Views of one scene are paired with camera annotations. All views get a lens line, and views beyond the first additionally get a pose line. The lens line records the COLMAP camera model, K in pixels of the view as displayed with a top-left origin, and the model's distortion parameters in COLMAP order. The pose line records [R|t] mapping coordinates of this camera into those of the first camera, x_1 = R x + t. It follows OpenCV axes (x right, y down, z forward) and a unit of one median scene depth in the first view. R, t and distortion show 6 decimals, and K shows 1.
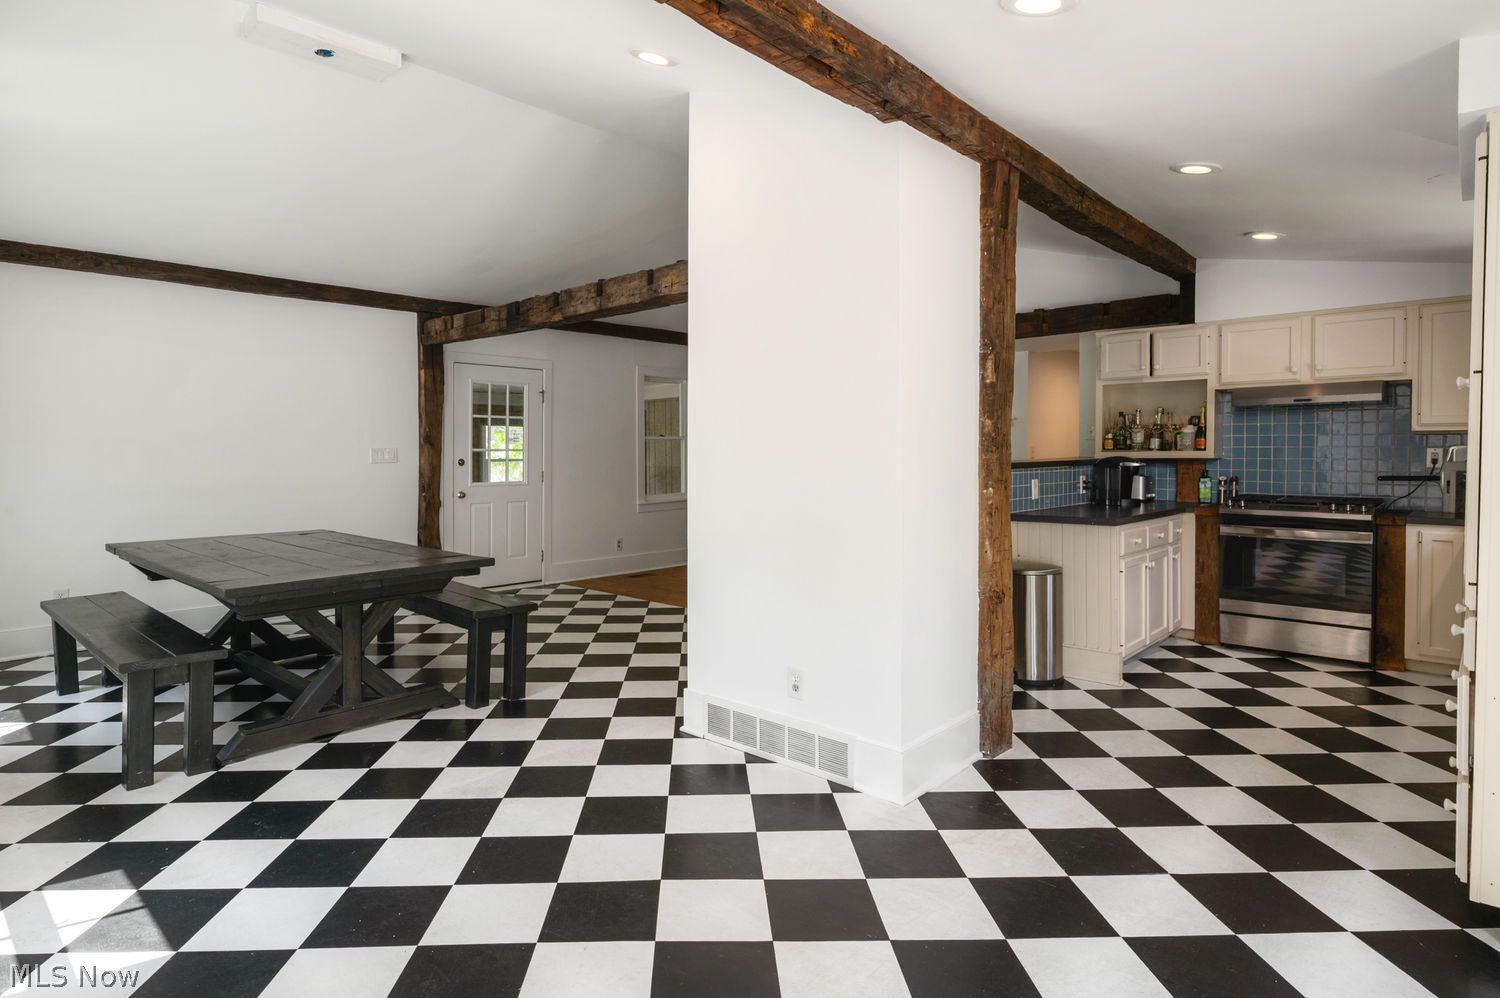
lens RADIAL K [[788.6, 0, 732.9], [0, 788.6, 465.8], [0, 0, 1]] dist [0.001591, -0.001680]
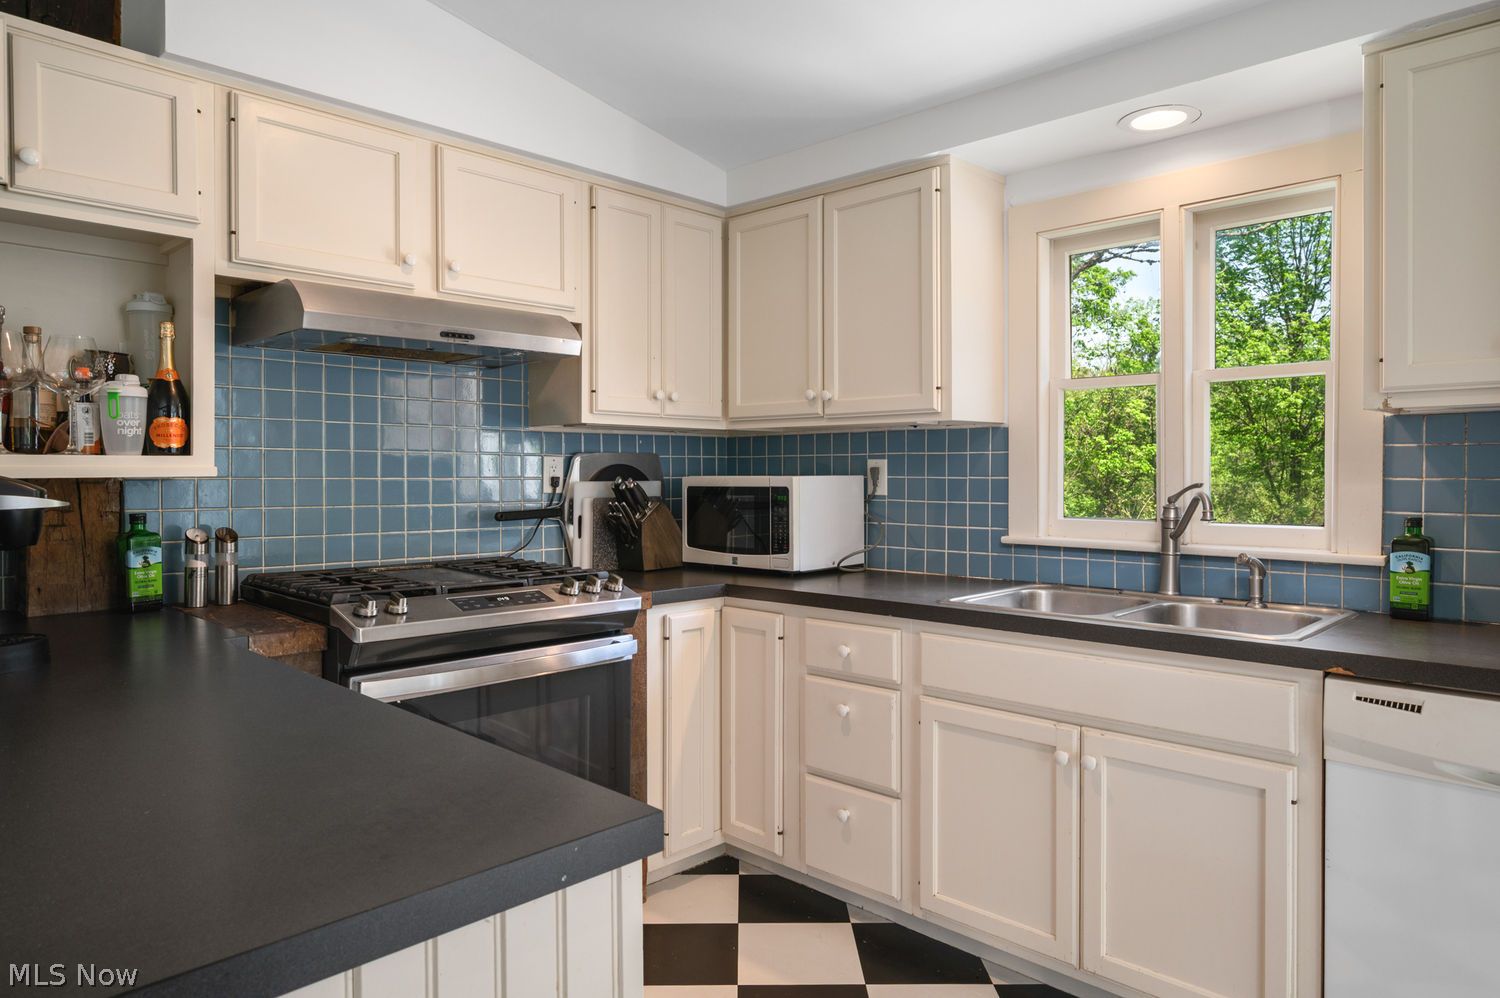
lens RADIAL K [[939.9, 0, 735.2], [0, 939.9, 492.4], [0, 0, 1]] dist [0.000349, 0.001485]
pose [[0.022430, -0.017189, 0.999601, 0.207973], [0.016979, 0.999715, 0.016810, -0.006308], [-0.999604, 0.016595, 0.022716, 0.754254]]
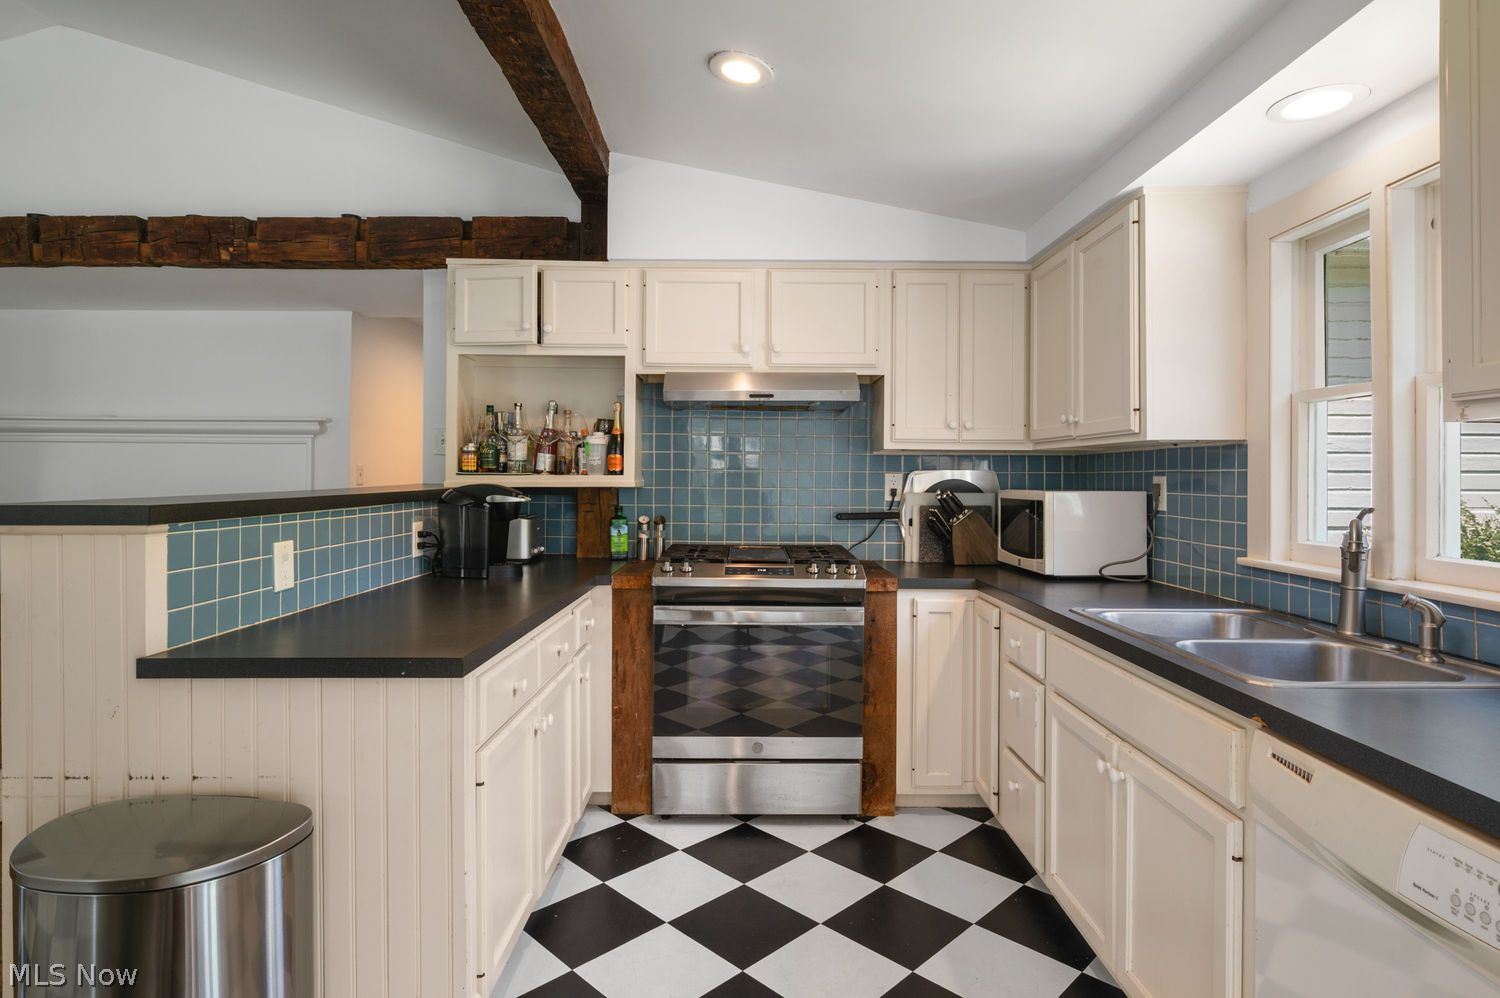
lens RADIAL K [[788.6, 0, 751.6], [0, 788.6, 483.0], [0, 0, 1]] dist [0.001591, -0.001680]
pose [[0.720719, 0.003013, 0.693220, 0.251230], [0.003341, 0.999964, -0.007819, -0.008081], [-0.693219, 0.007951, 0.720683, 0.494181]]
